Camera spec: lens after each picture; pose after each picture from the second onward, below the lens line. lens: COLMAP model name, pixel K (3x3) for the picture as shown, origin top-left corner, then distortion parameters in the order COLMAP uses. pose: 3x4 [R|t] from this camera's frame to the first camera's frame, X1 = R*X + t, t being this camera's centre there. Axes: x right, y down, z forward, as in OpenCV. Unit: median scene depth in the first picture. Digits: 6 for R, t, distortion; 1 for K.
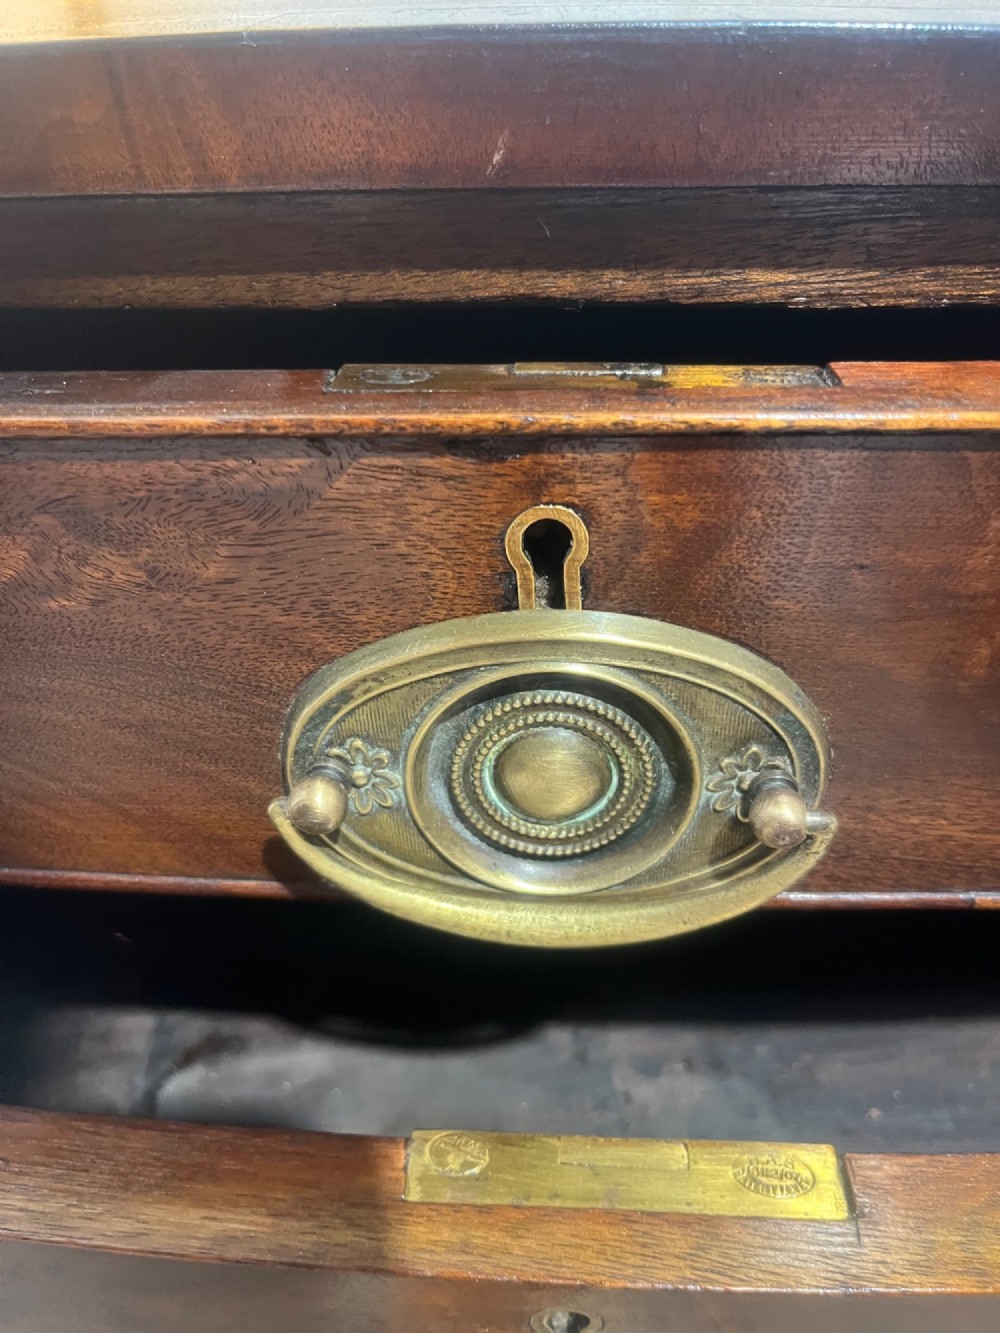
lens RADIAL K [[997.5, 0, 500.0], [0, 997.5, 666.5], [0, 0, 1]] dist [0.025819, -0.034383]
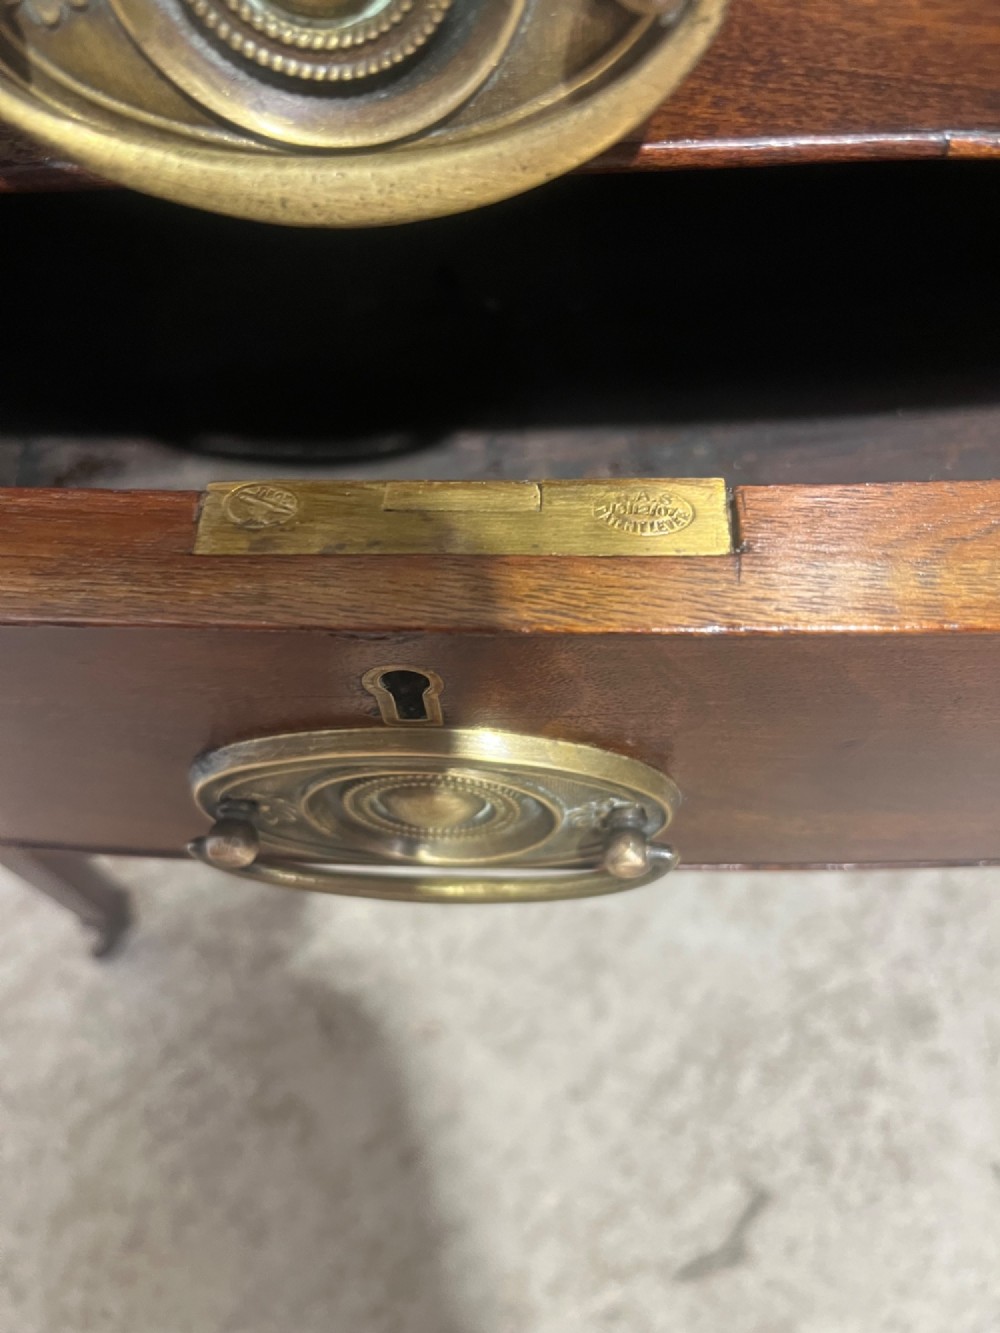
lens RADIAL K [[1017.8, 0, 500.1], [0, 1017.8, 611.4], [0, 0, 1]] dist [0.026675, -0.109017]
pose [[0.999586, -0.023170, -0.017064, 0.169176], [0.028134, 0.911475, 0.410393, 0.241638], [0.006044, -0.410703, 0.911749, 0.224827]]
